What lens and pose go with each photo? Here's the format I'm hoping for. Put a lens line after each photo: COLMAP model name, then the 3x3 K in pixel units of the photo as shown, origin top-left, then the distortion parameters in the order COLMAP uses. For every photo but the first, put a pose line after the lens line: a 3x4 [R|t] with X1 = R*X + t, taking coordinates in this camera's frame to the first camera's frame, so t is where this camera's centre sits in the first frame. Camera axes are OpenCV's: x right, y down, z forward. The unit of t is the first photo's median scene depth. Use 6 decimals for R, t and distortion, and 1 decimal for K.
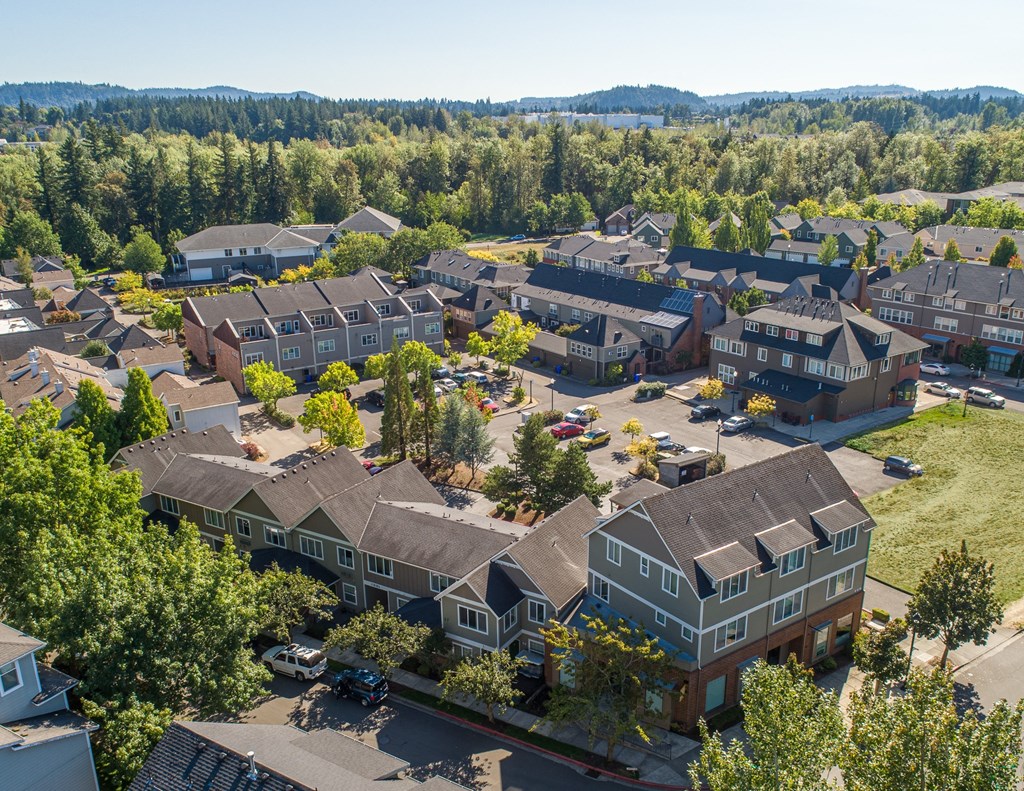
lens RADIAL K [[881.3, 0, 512.0], [0, 881.3, 395.5], [0, 0, 1]] dist [-0.003638, 0.001973]
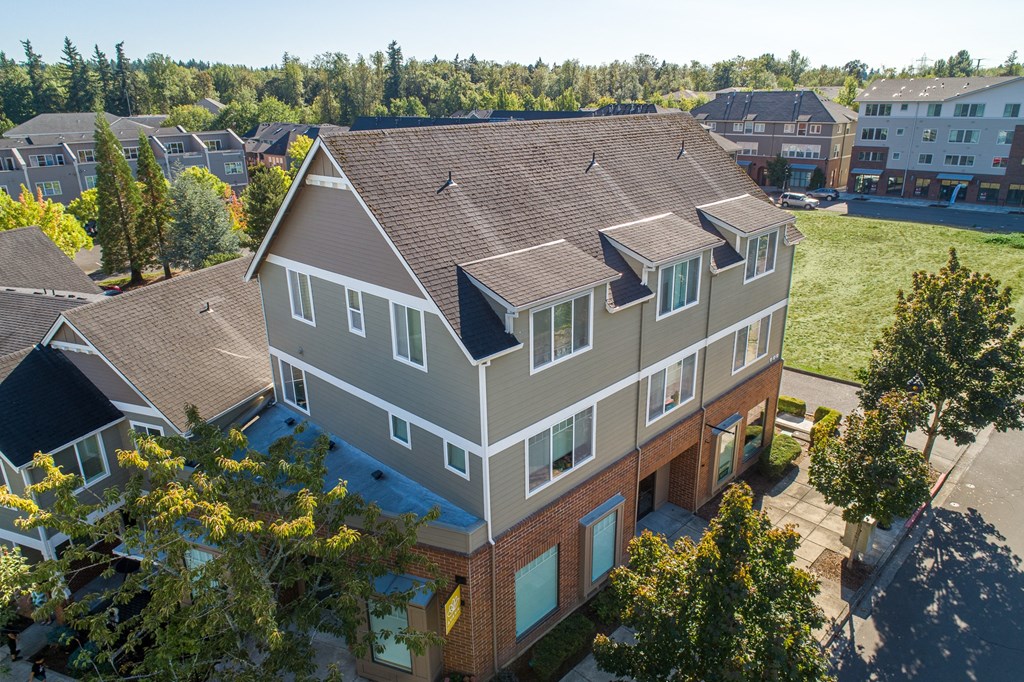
lens RADIAL K [[480.7, 0, 514.4], [0, 480.7, 337.6], [0, 0, 1]] dist [0.003478, 0.000628]
pose [[0.986879, -0.057411, 0.150907, 0.182016], [0.060975, 0.997957, -0.019088, 0.205912], [-0.149503, 0.028040, 0.988364, 0.724685]]
